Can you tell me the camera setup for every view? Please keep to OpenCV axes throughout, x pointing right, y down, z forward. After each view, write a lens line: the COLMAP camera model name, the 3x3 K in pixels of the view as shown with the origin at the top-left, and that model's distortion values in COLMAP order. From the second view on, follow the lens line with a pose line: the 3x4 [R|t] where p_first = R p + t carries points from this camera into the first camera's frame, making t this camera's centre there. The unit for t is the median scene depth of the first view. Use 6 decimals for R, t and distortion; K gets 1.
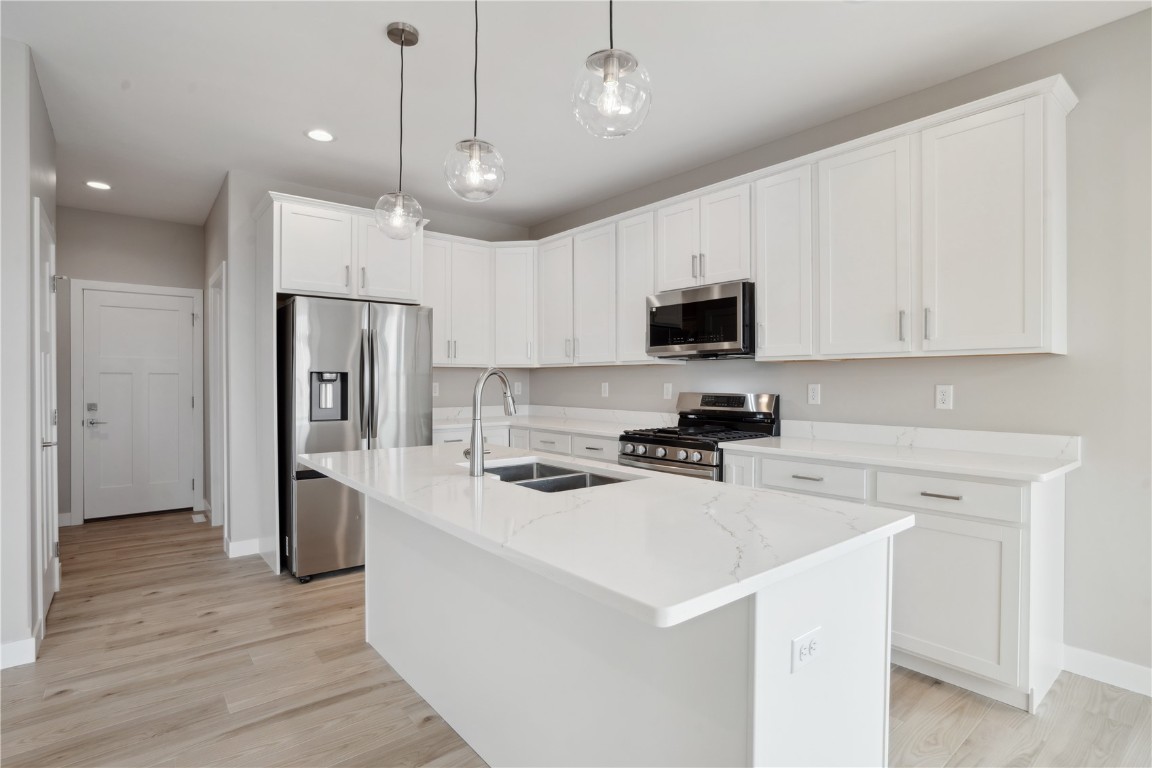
lens RADIAL K [[553.5, 0, 574.8], [0, 553.5, 378.9], [0, 0, 1]] dist [-0.004262, 0.001206]
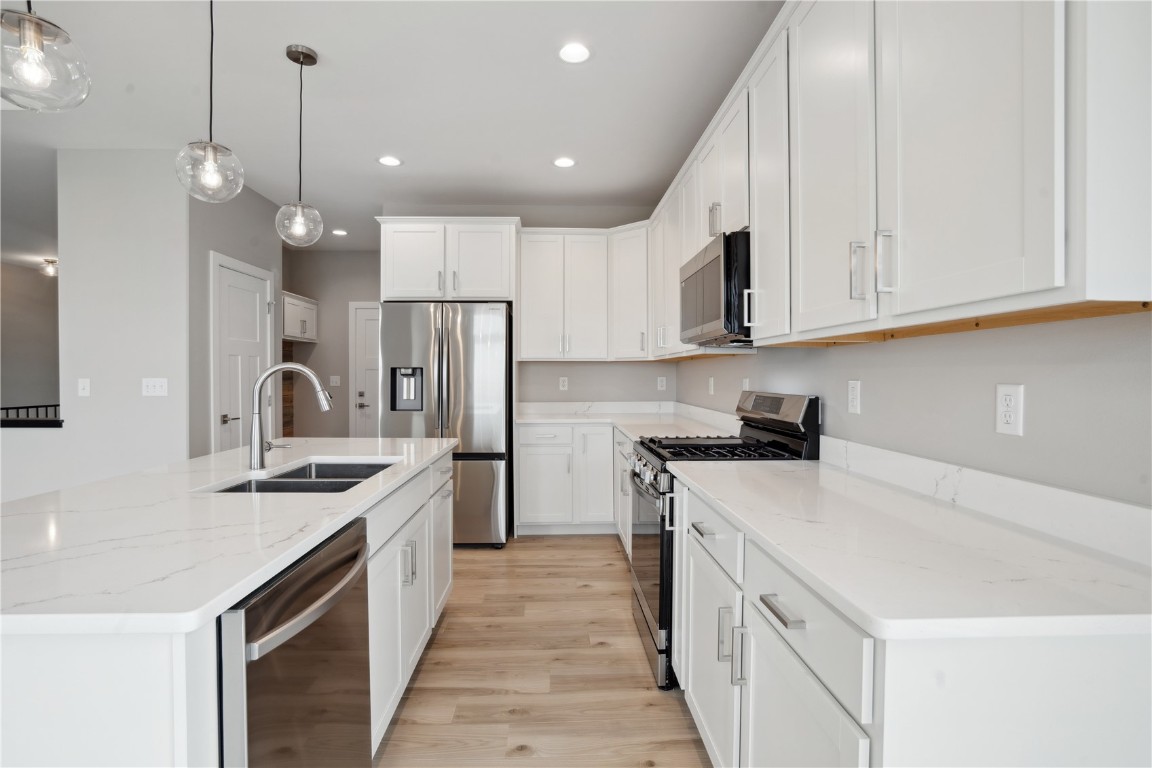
lens RADIAL K [[547.3, 0, 573.4], [0, 547.3, 378.1], [0, 0, 1]] dist [-0.013453, 0.002882]
pose [[0.809334, 0.003233, -0.587340, 0.485653], [0.002648, 0.999955, 0.009153, -0.000549], [0.587343, -0.008963, 0.809289, 0.290001]]
